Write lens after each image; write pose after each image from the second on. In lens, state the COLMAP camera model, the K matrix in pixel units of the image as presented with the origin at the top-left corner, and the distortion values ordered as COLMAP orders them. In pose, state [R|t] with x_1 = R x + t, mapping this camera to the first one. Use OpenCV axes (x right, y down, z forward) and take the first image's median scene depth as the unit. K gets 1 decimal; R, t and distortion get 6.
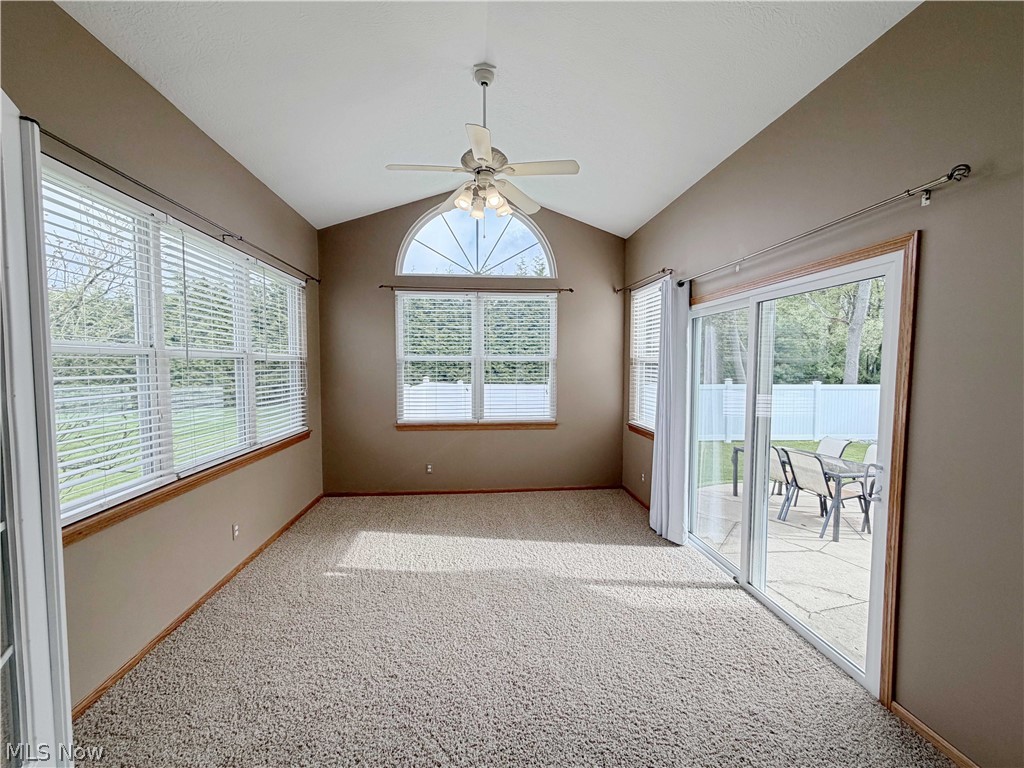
lens RADIAL K [[406.5, 0, 514.4], [0, 406.5, 387.2], [0, 0, 1]] dist [-0.000018, 0.000218]
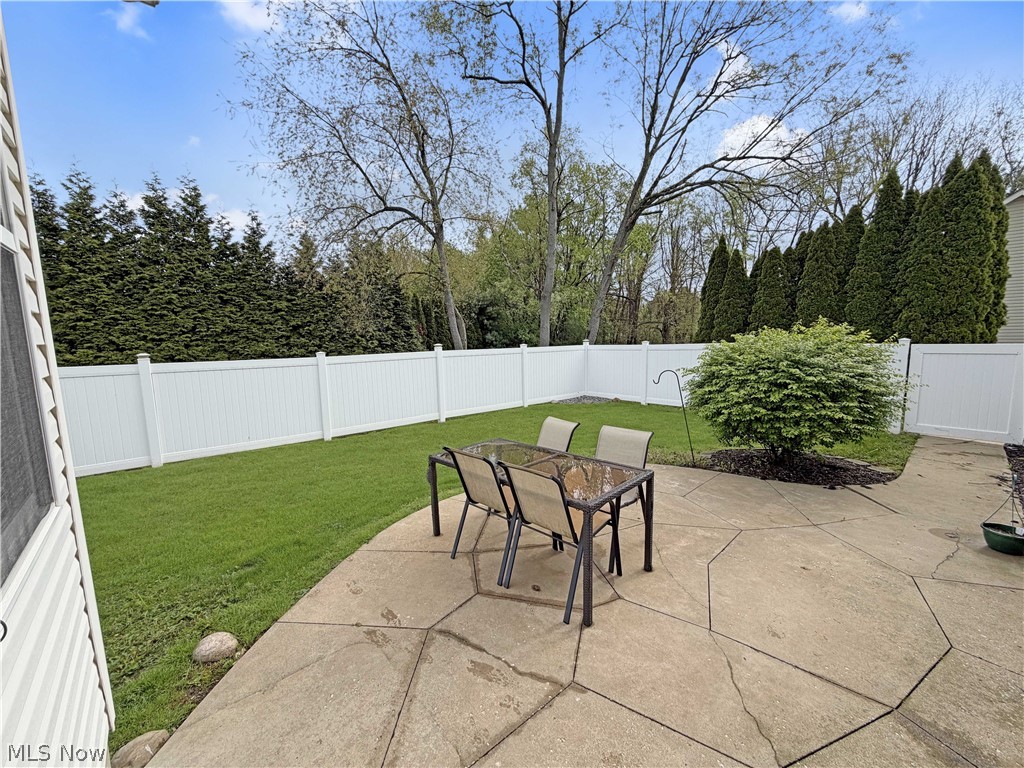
lens RADIAL K [[406.5, 0, 512.3], [0, 406.5, 385.9], [0, 0, 1]] dist [-0.000018, 0.000218]
pose [[0.807424, -0.088676, 0.583269, 0.355460], [0.048989, 0.995303, 0.083503, 0.004807], [-0.587933, -0.038849, 0.807976, 0.538214]]
